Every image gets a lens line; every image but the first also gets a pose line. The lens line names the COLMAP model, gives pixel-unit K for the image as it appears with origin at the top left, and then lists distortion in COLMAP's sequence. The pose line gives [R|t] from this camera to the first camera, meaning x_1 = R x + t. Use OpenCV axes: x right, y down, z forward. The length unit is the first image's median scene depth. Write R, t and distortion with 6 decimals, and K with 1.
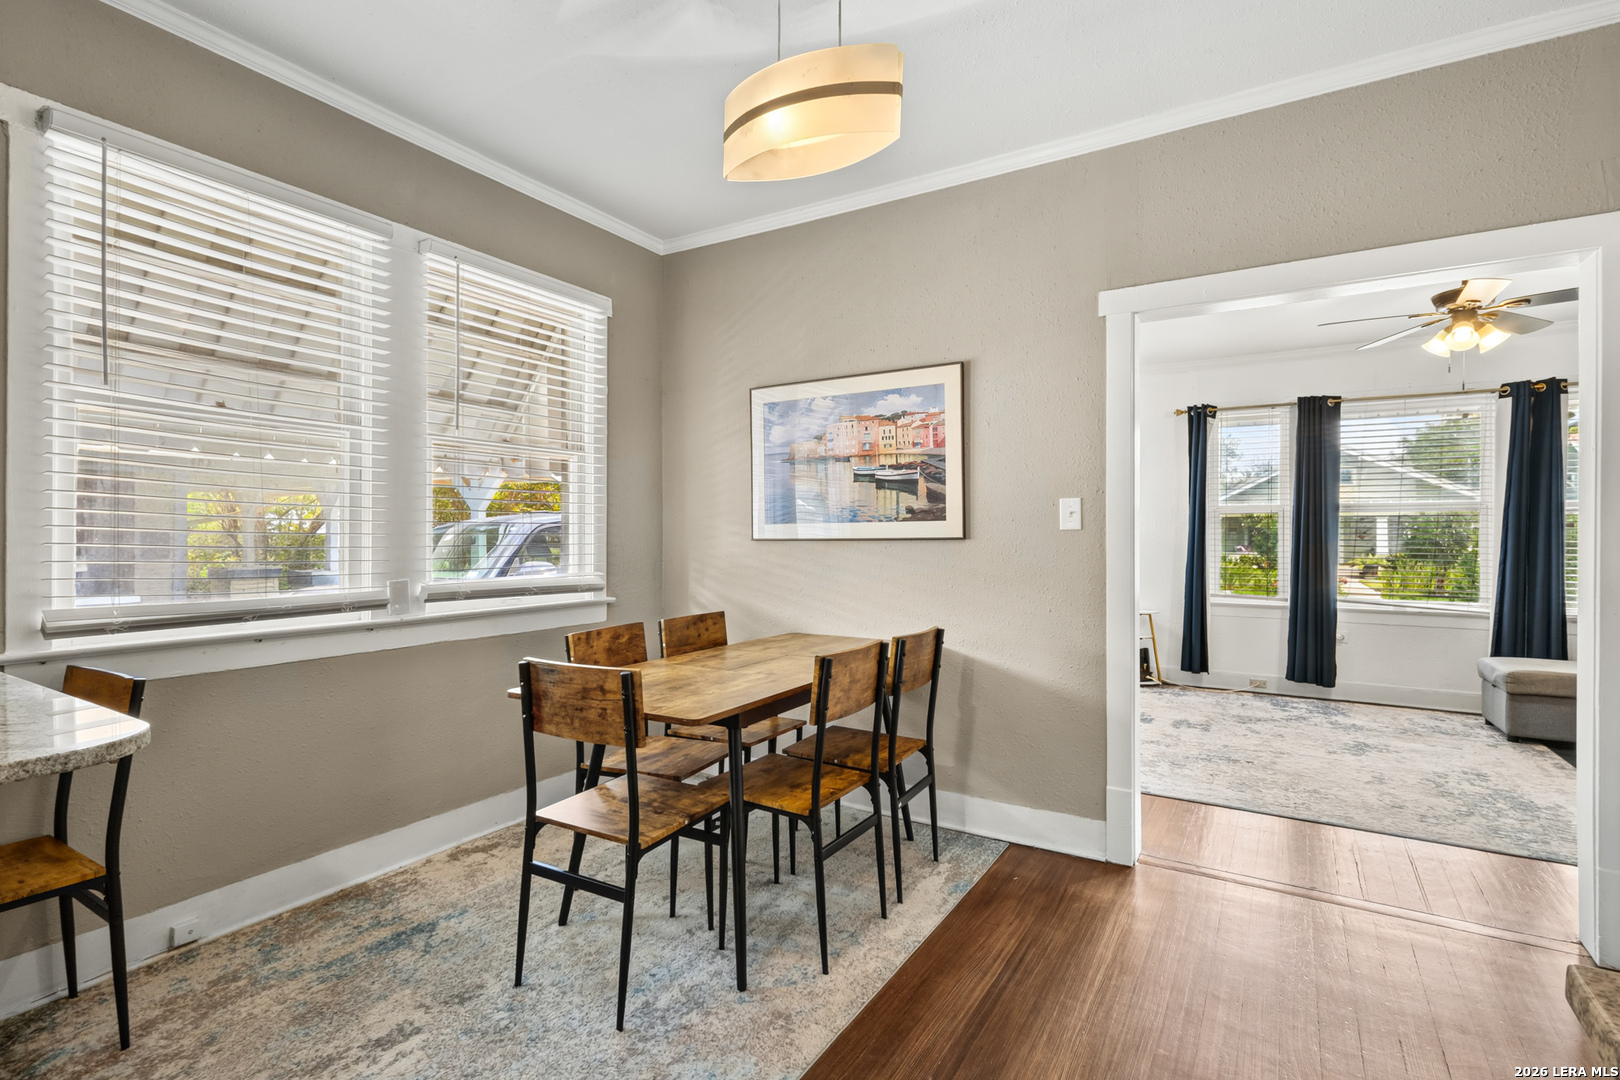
lens RADIAL K [[765.1, 0, 809.8], [0, 765.1, 532.9], [0, 0, 1]] dist [0.013433, -0.001760]
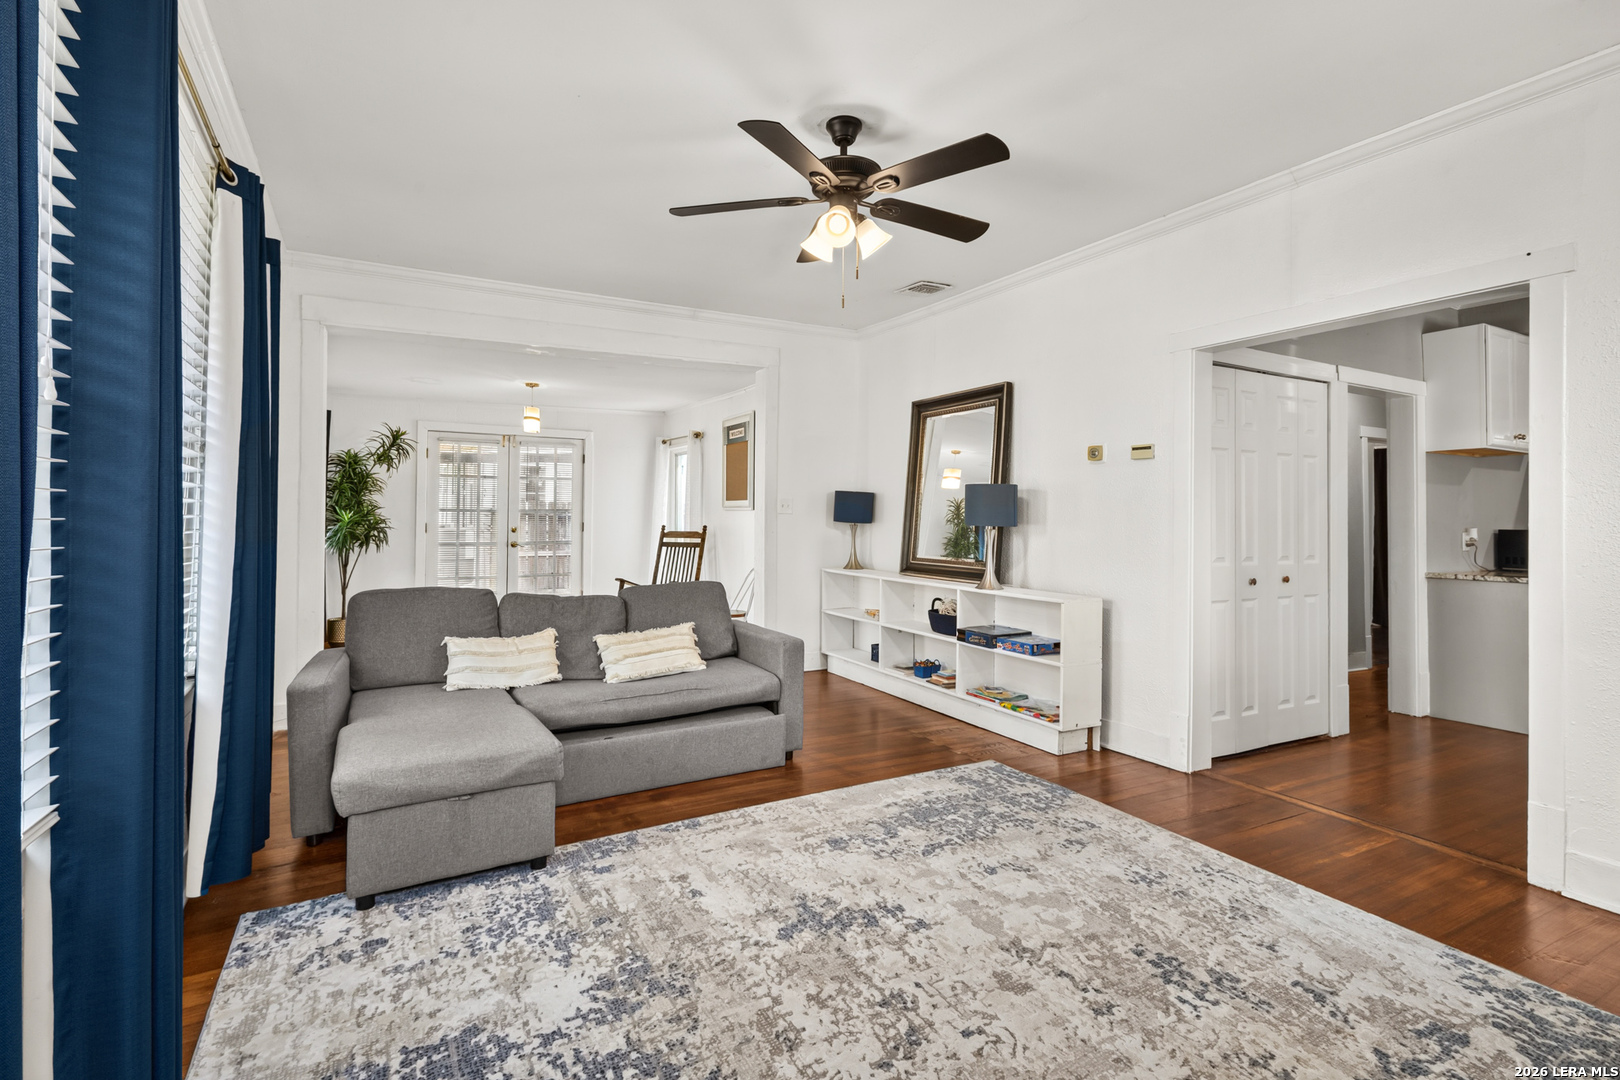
lens RADIAL K [[765.1, 0, 788.1], [0, 765.1, 517.6], [0, 0, 1]] dist [0.013433, -0.001760]
pose [[-0.871697, -0.009309, 0.489957, 0.710394], [-0.008120, 0.999957, 0.004553, -0.014605], [-0.489978, -0.000009, -0.871735, 2.176958]]
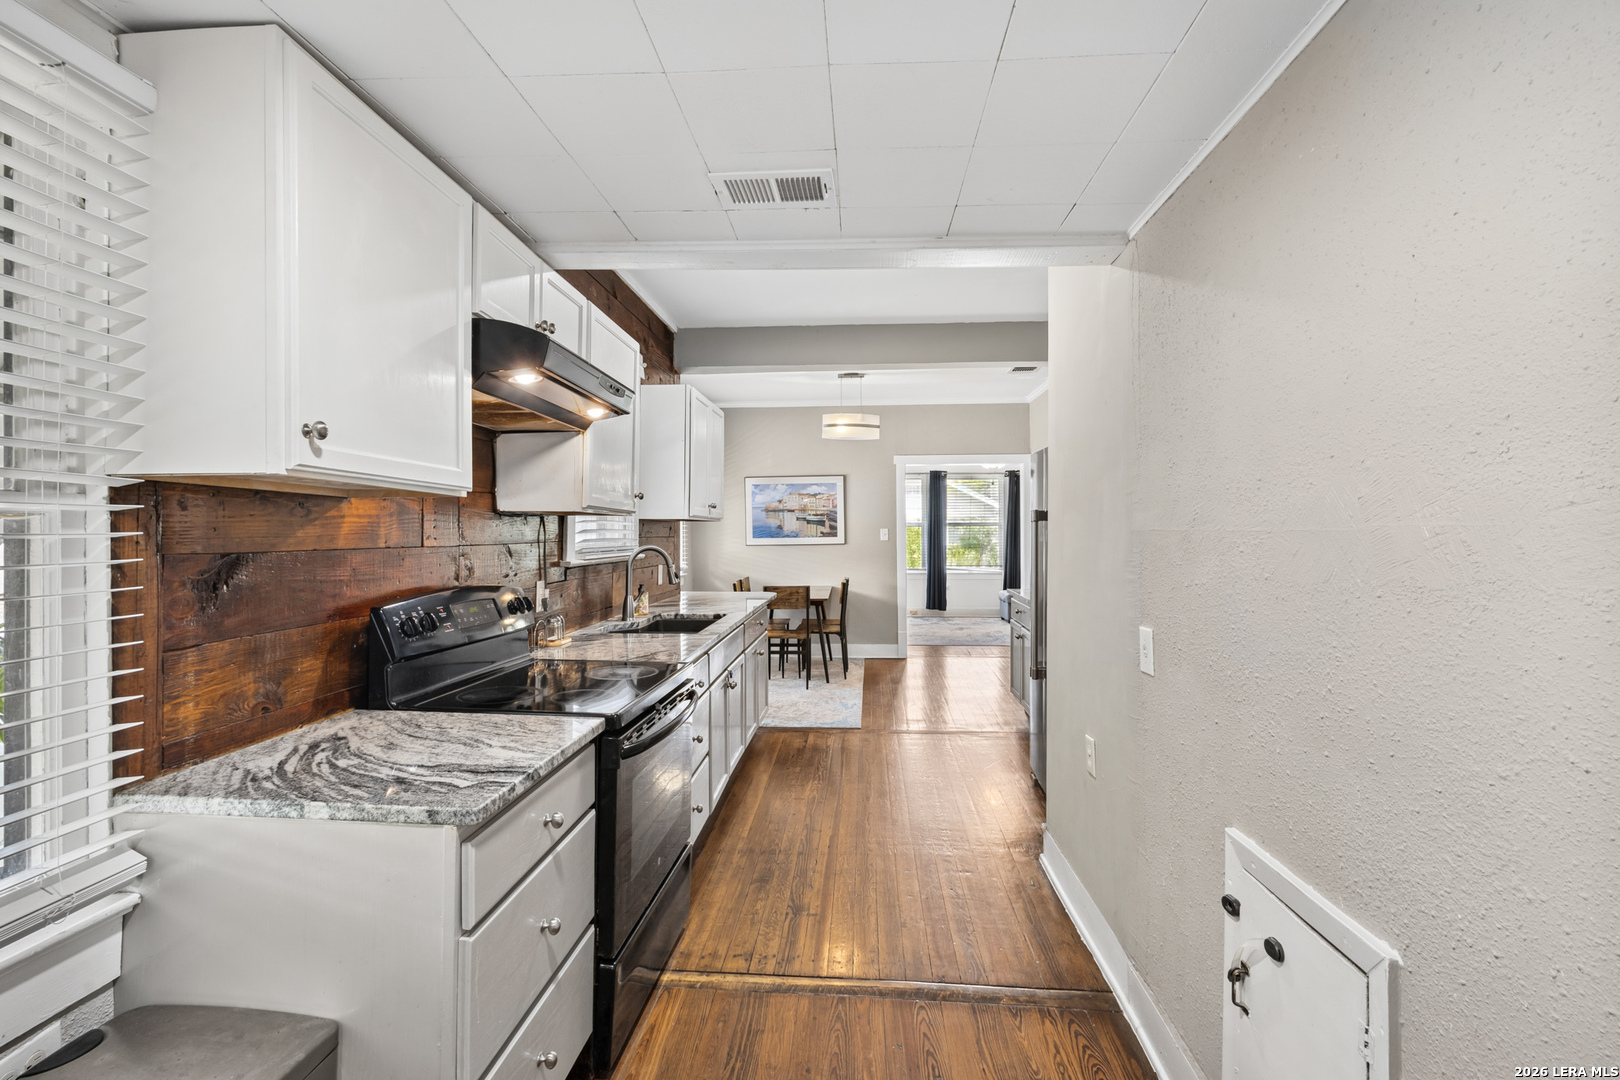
lens RADIAL K [[765.1, 0, 807.1], [0, 765.1, 538.0], [0, 0, 1]] dist [0.013433, -0.001760]
pose [[0.889514, -0.011107, 0.456772, -1.042271], [0.007038, 0.999919, 0.010609, -0.039565], [-0.456853, -0.006222, 0.889521, -1.175153]]
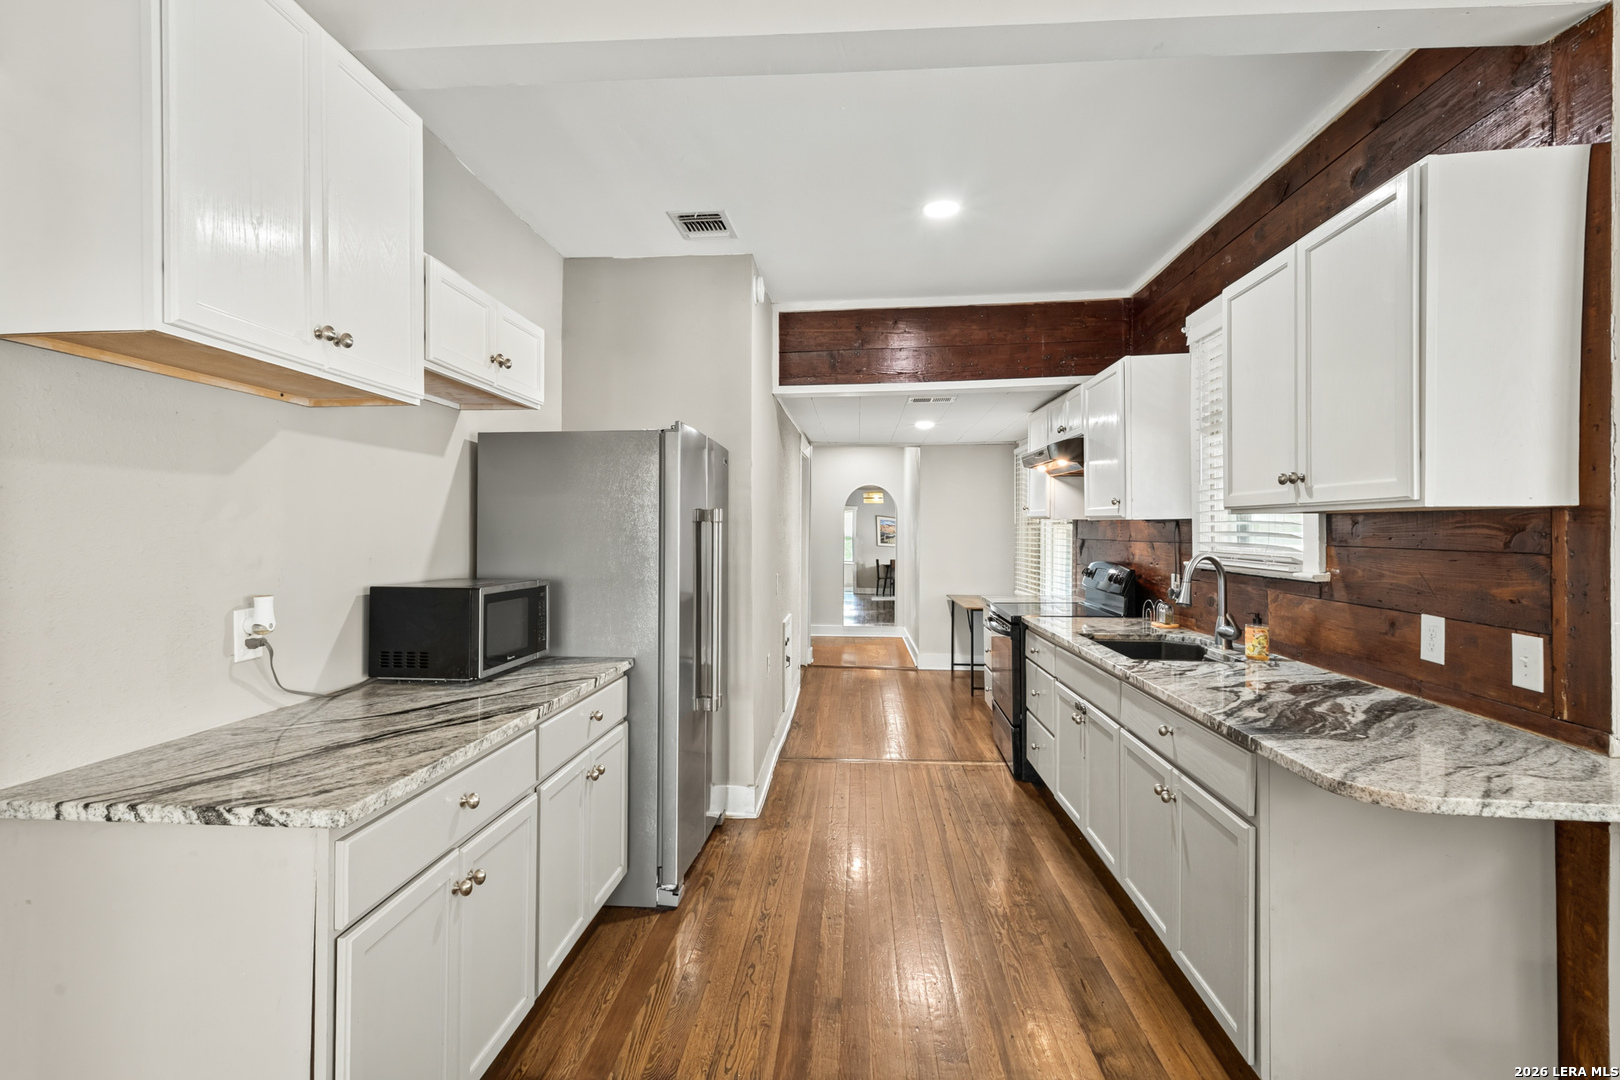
lens RADIAL K [[765.1, 0, 800.5], [0, 765.1, 532.4], [0, 0, 1]] dist [0.013433, -0.001760]
pose [[-0.890322, -0.008147, -0.455258, 0.143857], [-0.009965, 0.999949, 0.001593, -0.037935], [0.455222, 0.005955, -0.890358, 0.616487]]
